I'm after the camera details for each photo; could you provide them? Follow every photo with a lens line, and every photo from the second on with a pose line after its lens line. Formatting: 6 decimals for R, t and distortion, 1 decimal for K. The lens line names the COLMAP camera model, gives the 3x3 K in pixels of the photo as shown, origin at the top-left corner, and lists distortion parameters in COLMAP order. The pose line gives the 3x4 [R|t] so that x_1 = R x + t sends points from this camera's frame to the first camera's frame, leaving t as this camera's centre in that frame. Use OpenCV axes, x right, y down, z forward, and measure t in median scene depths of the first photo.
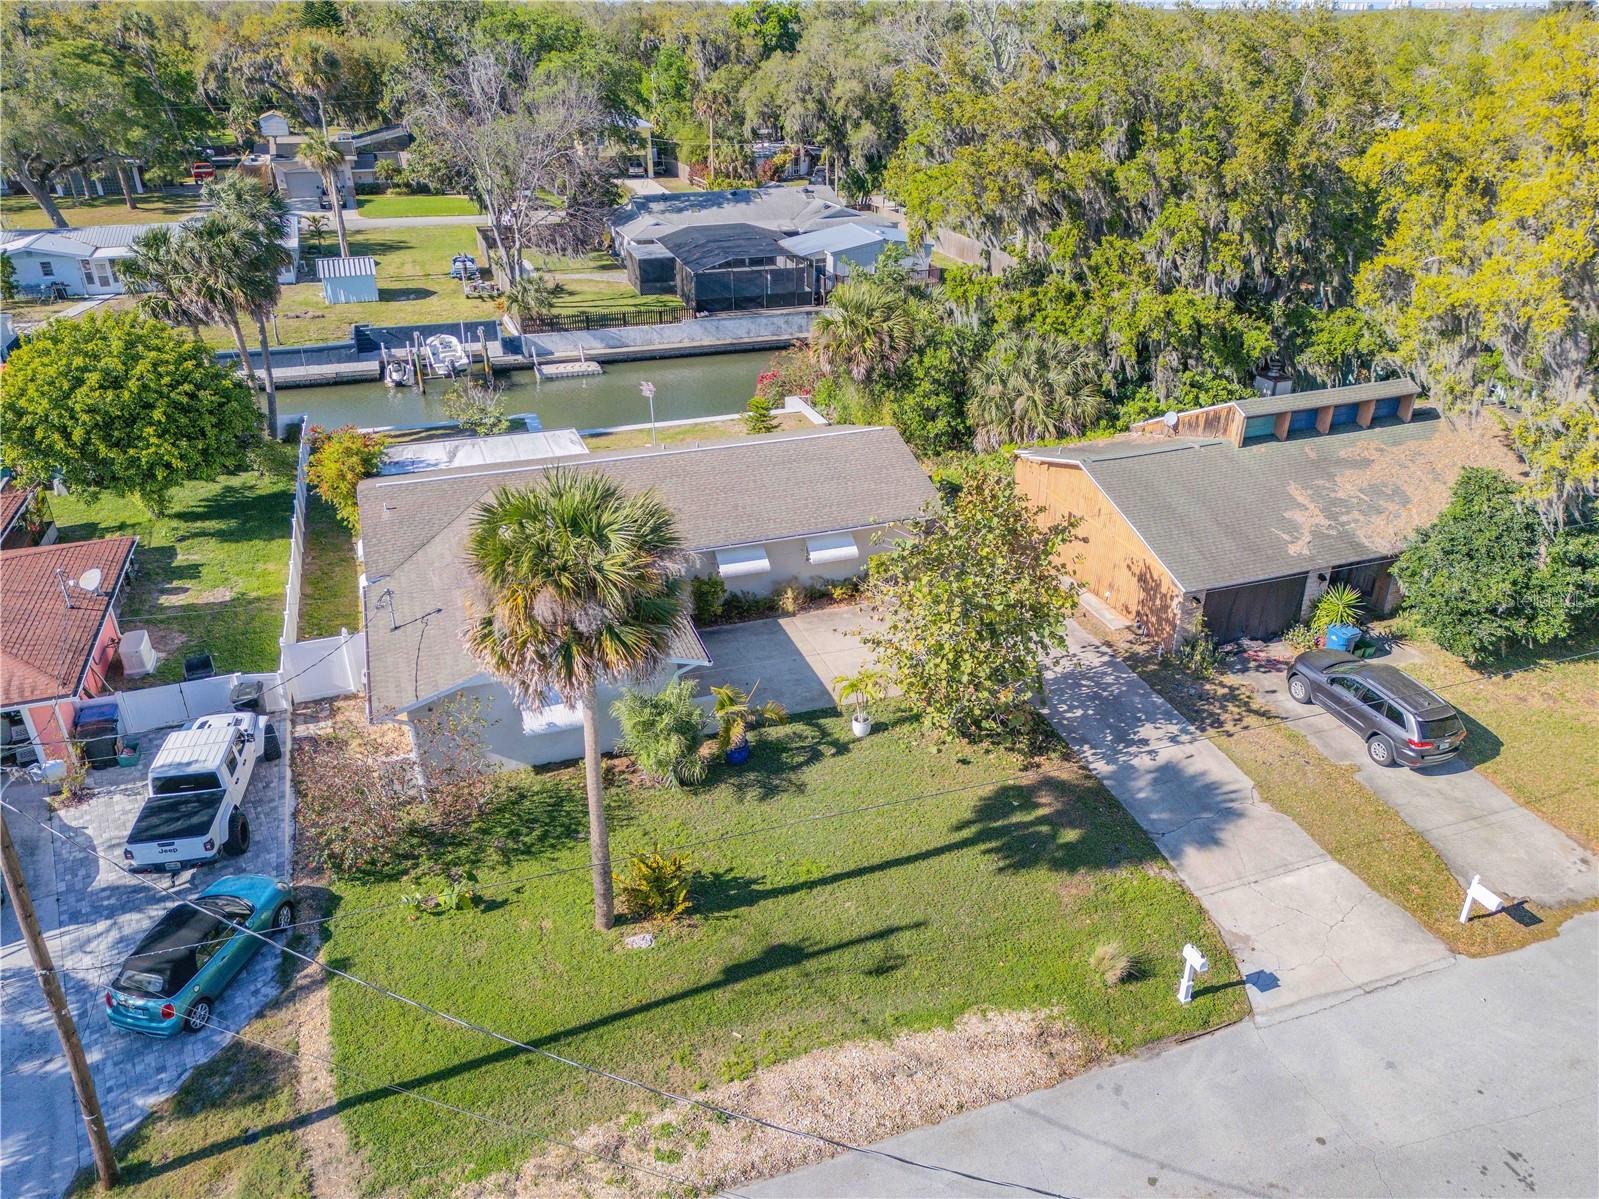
lens RADIAL K [[1140.0, 0, 799.5], [0, 1140.0, 599.5], [0, 0, 1]] dist [0.089974, -0.099887]
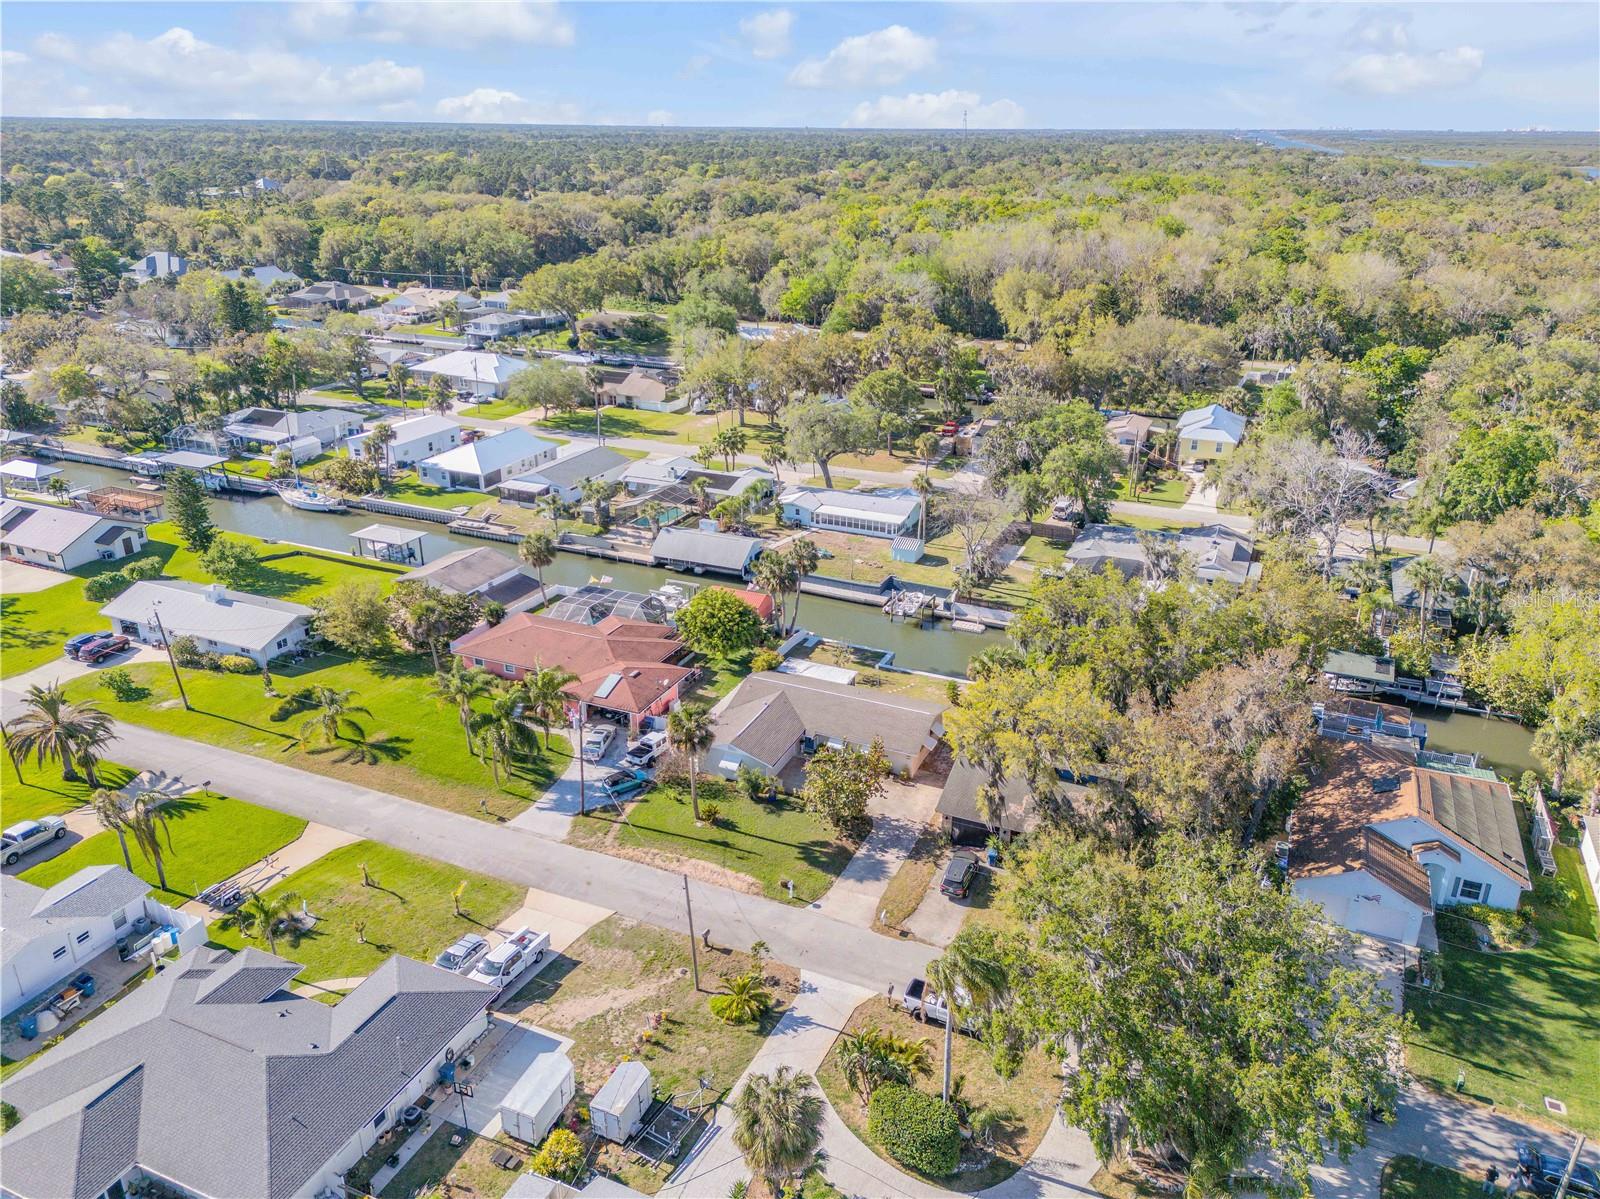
lens RADIAL K [[1140.7, 0, 800.0], [0, 1140.7, 599.5], [0, 0, 1]] dist [0.089974, -0.099887]
pose [[0.725623, 0.265307, -0.634889, 1.551929], [-0.319515, 0.947087, 0.030591, -0.422840], [0.609411, 0.180659, 0.771998, -1.244601]]
